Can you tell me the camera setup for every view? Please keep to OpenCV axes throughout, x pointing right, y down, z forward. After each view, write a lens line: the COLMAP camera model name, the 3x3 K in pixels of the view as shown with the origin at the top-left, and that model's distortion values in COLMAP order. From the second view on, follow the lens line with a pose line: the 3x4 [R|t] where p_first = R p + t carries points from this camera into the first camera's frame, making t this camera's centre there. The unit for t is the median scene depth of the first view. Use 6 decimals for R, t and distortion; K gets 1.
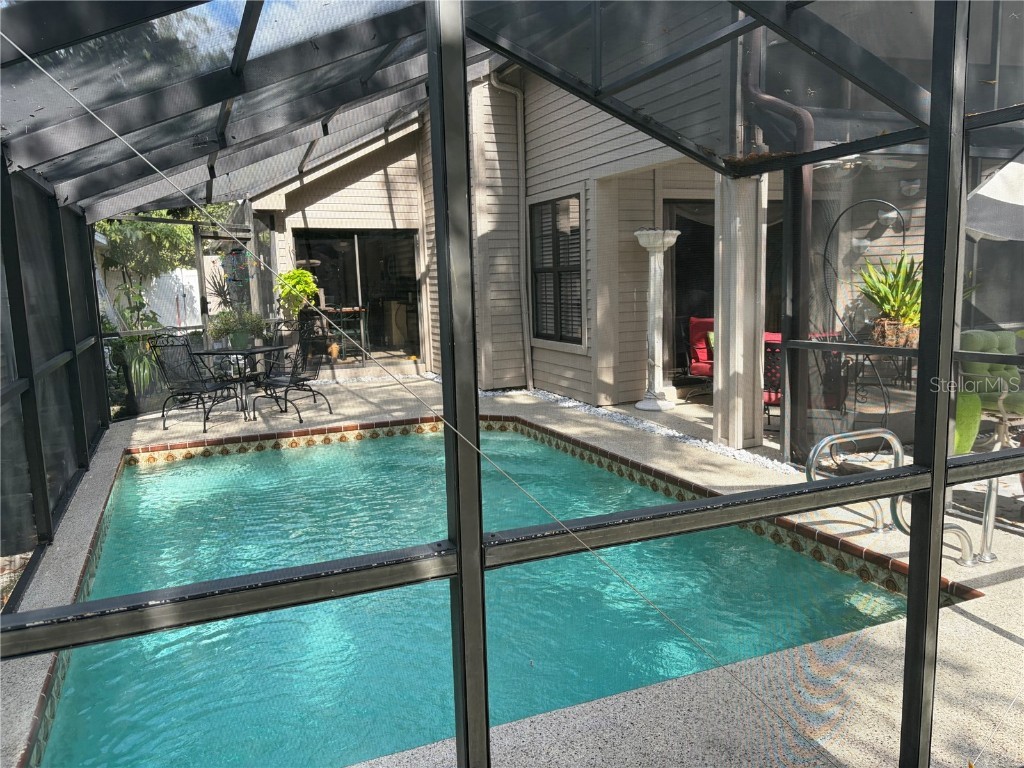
lens RADIAL K [[770.5, 0, 512.0], [0, 770.5, 384.0], [0, 0, 1]] dist [0.122604, -0.162676]
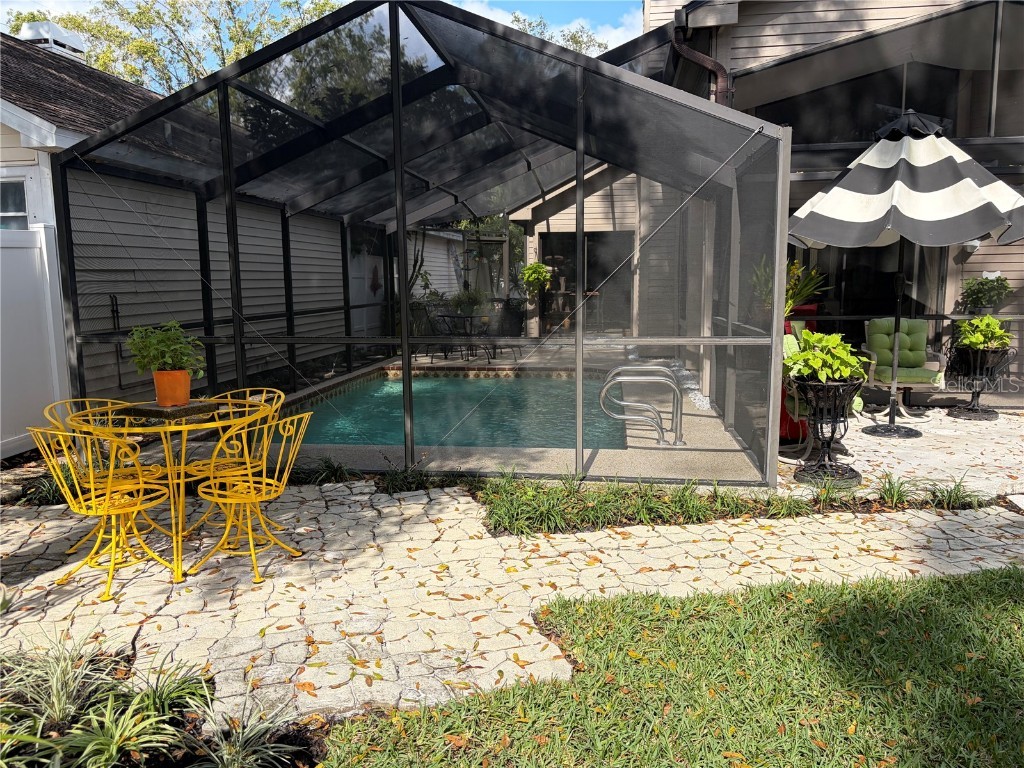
lens RADIAL K [[770.5, 0, 512.0], [0, 770.5, 384.0], [0, 0, 1]] dist [0.122604, -0.162676]
pose [[0.854090, 0.092519, -0.511831, 0.416150], [-0.088313, 0.995559, 0.032589, 0.027792], [0.512574, 0.017367, 0.858468, -0.204183]]
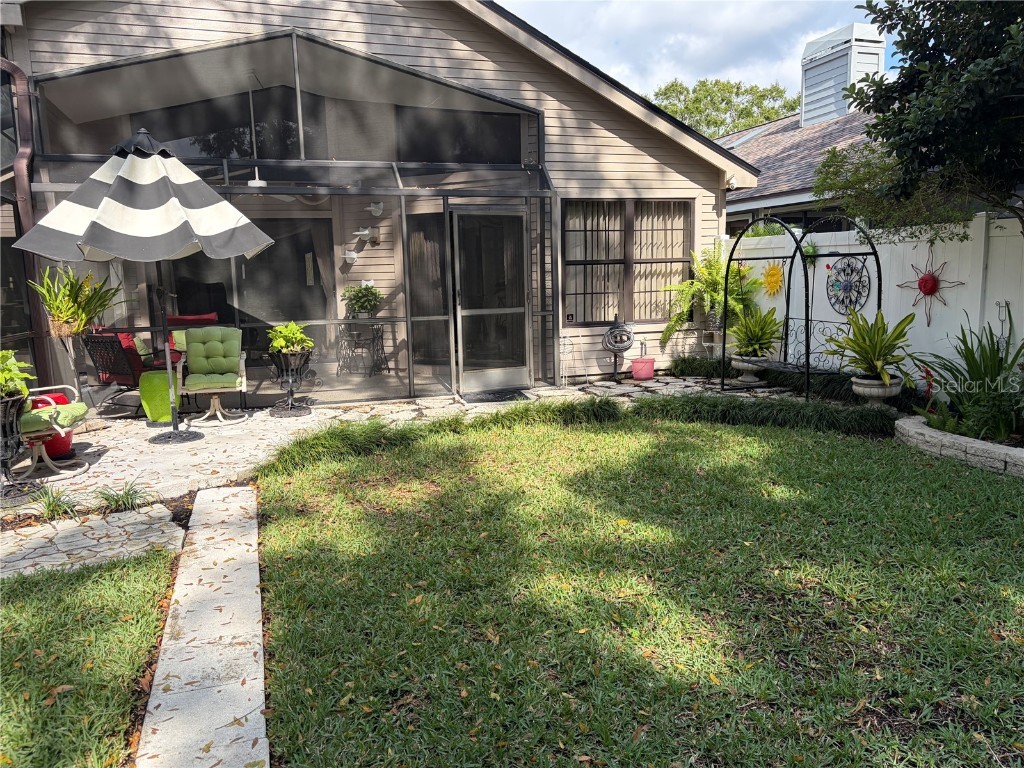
lens RADIAL K [[776.7, 0, 512.0], [0, 776.7, 384.0], [0, 0, 1]] dist [0.051264, -0.036088]
pose [[0.995171, 0.019180, -0.096260, 0.698353], [-0.019007, 0.999816, 0.002715, 0.007687], [0.096295, -0.000872, 0.995352, -0.130707]]
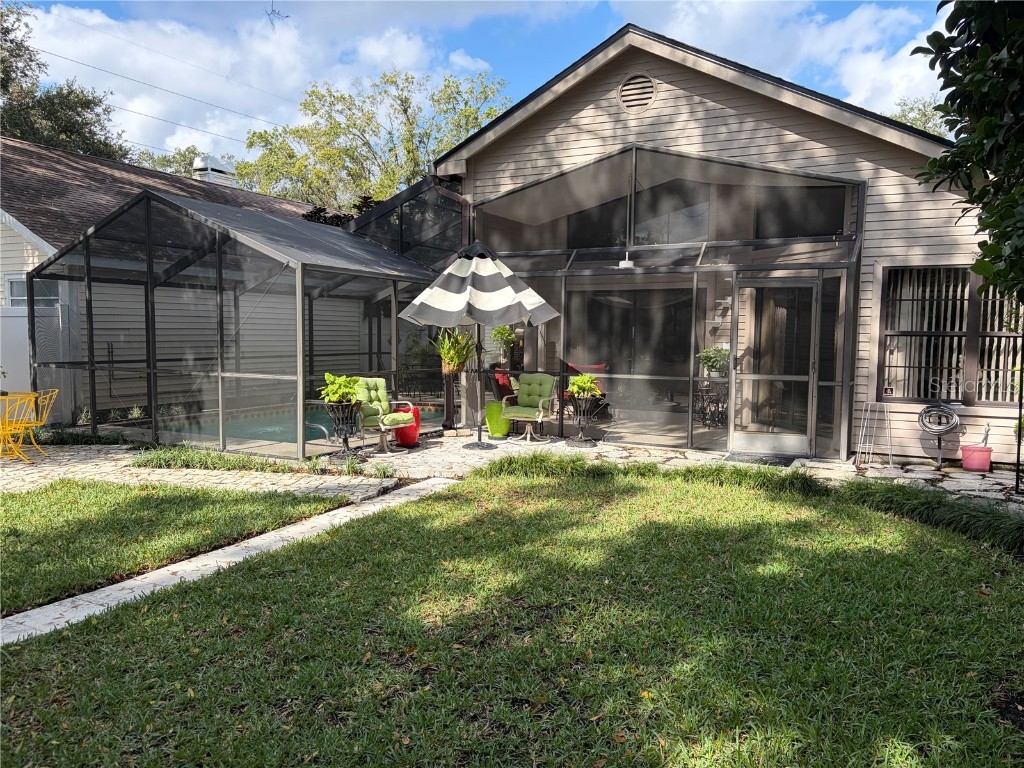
lens RADIAL K [[765.4, 0, 512.0], [0, 765.4, 384.0], [0, 0, 1]] dist [0.046745, -0.001037]
pose [[0.644872, 0.090364, -0.758930, 1.060542], [-0.137873, 0.990450, 0.000778, -0.020315], [0.751752, 0.104135, 0.651172, -0.090035]]
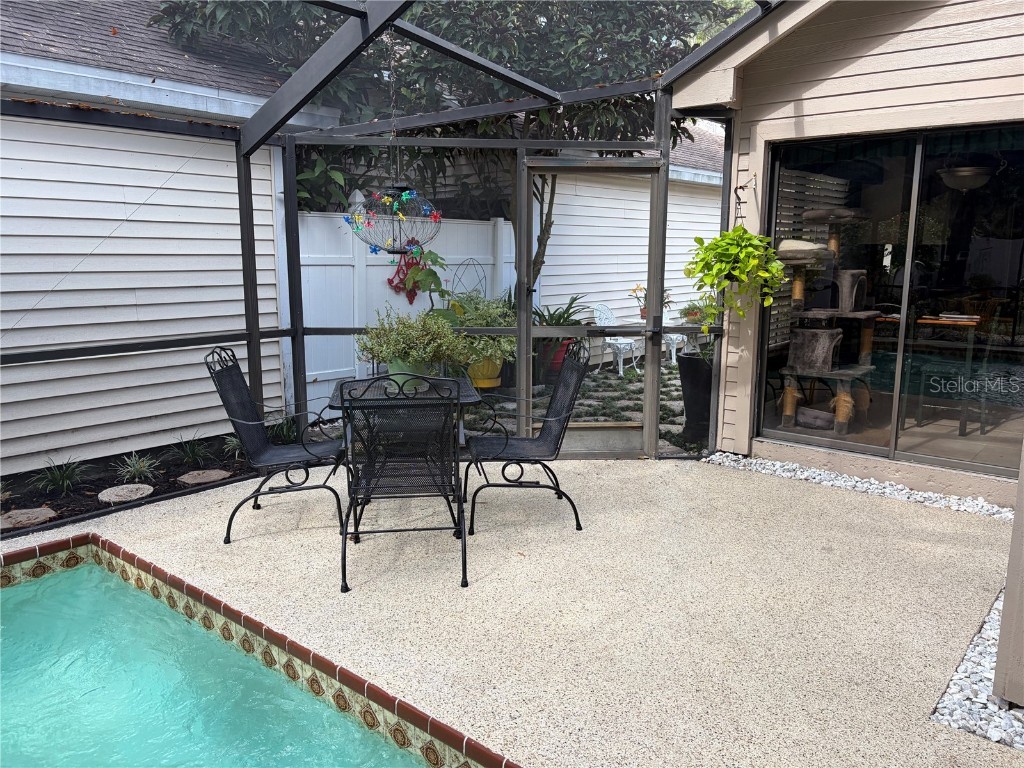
lens RADIAL K [[779.2, 0, 512.5], [0, 779.2, 354.2], [0, 0, 1]] dist [0.002707, 0.002034]
pose [[0.442928, 0.144282, -0.884871, 0.082400], [-0.136746, 0.986290, 0.092370, -0.099136], [0.886067, 0.080089, 0.456586, 0.678676]]
